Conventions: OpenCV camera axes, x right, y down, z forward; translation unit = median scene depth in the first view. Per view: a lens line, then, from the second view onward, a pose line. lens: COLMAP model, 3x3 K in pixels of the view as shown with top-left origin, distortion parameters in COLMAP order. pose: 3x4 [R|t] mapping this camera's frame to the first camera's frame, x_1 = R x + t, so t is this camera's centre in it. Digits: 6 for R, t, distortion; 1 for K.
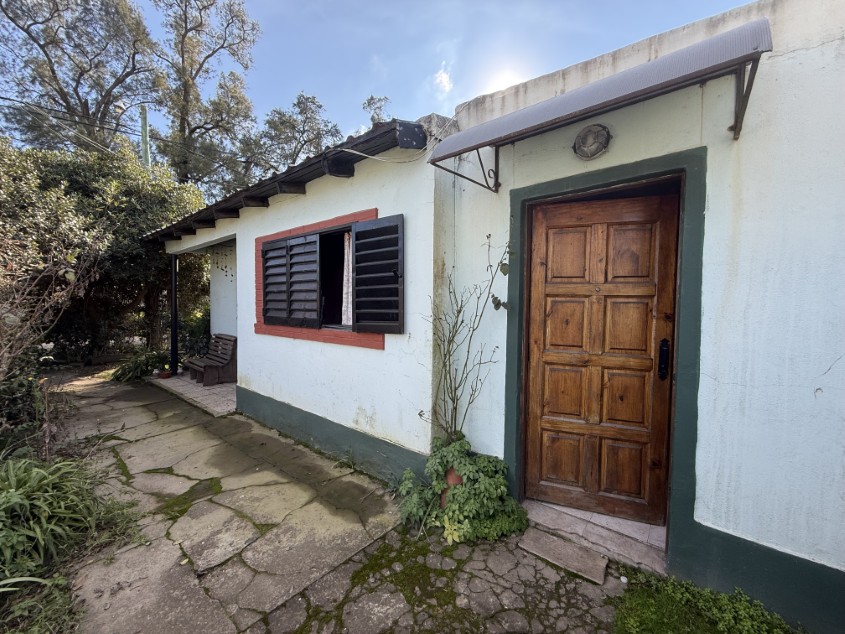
lens RADIAL K [[345.1, 0, 426.8], [0, 345.1, 315.8], [0, 0, 1]] dist [-0.001155, 0.000096]
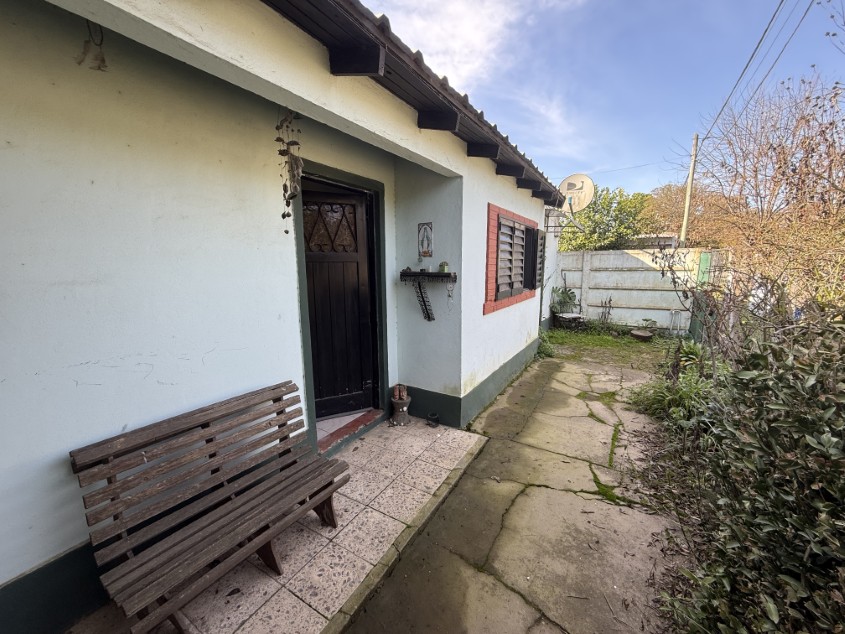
lens RADIAL K [[341.4, 0, 423.2], [0, 341.4, 325.8], [0, 0, 1]] dist [0.000648, 0.000090]
pose [[-0.143457, -0.181002, 0.972964, -1.826977], [0.048540, 0.980663, 0.189591, -0.128451], [-0.988465, 0.074426, -0.131897, 1.765538]]
